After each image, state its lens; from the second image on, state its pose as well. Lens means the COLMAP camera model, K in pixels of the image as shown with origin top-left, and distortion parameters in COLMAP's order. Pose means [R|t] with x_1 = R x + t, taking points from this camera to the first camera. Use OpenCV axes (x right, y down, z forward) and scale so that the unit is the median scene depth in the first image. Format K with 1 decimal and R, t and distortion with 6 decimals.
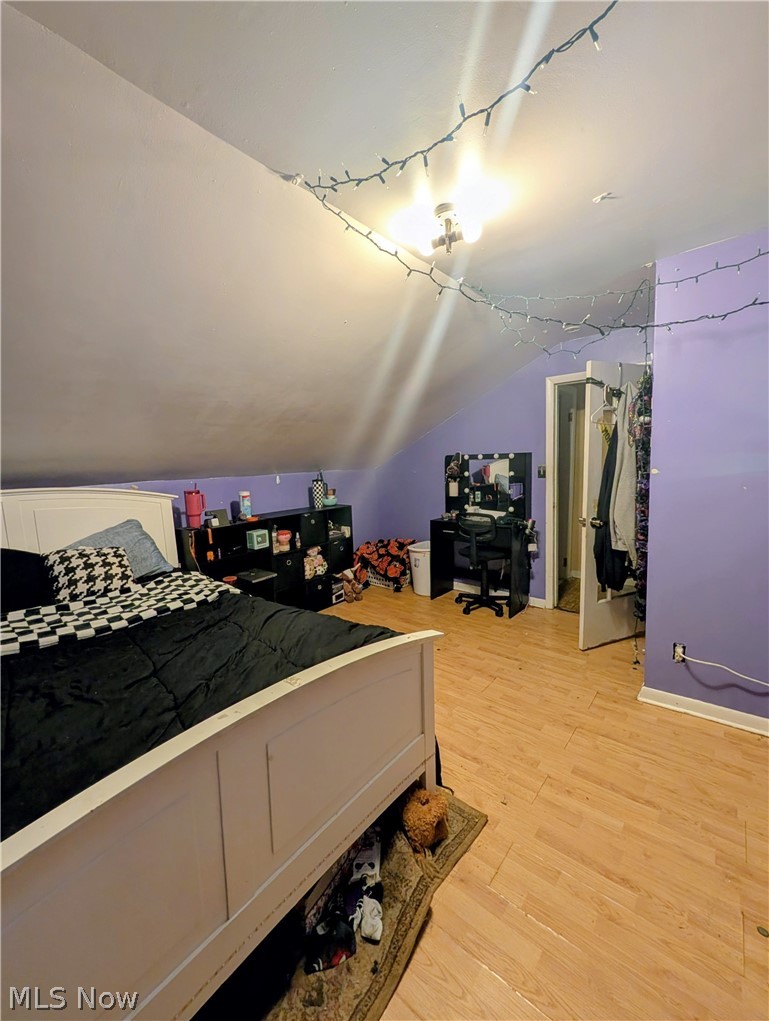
lens RADIAL K [[415.0, 0, 381.9], [0, 415.0, 508.9], [0, 0, 1]] dist [-0.003250, -0.000253]
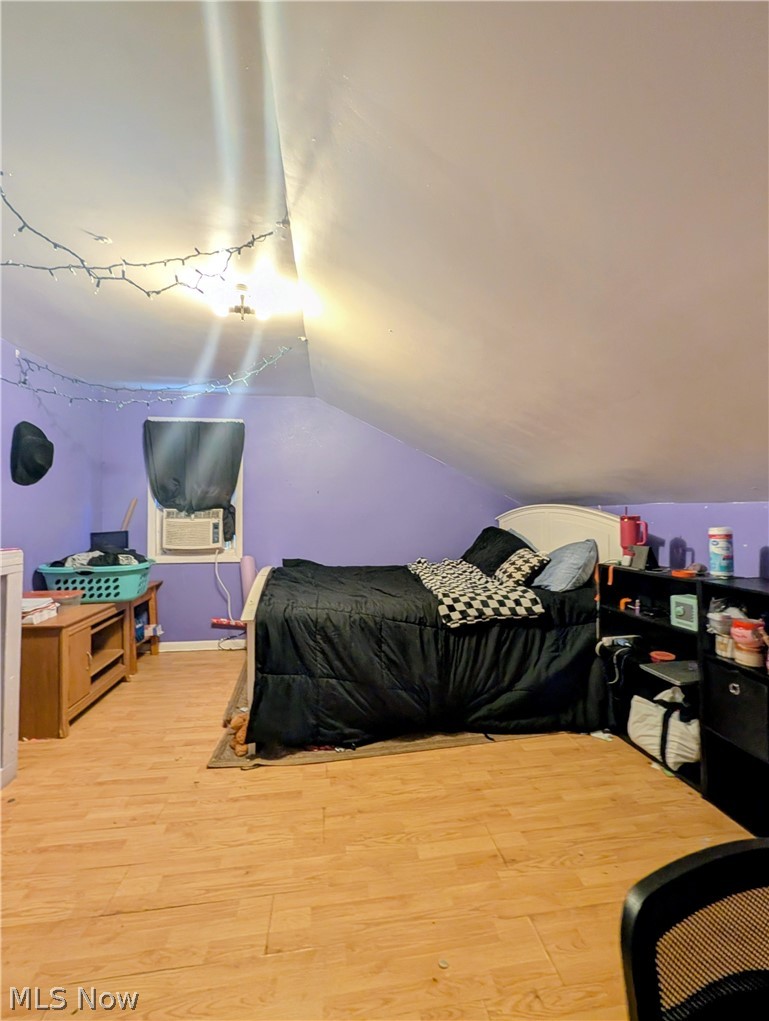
lens RADIAL K [[415.0, 0, 385.8], [0, 415.0, 507.9], [0, 0, 1]] dist [-0.003250, -0.000253]
pose [[-0.658659, 0.040318, -0.751361, 0.533115], [-0.051737, 0.993773, 0.098679, -0.138278], [0.750661, 0.103869, -0.652472, 1.404814]]
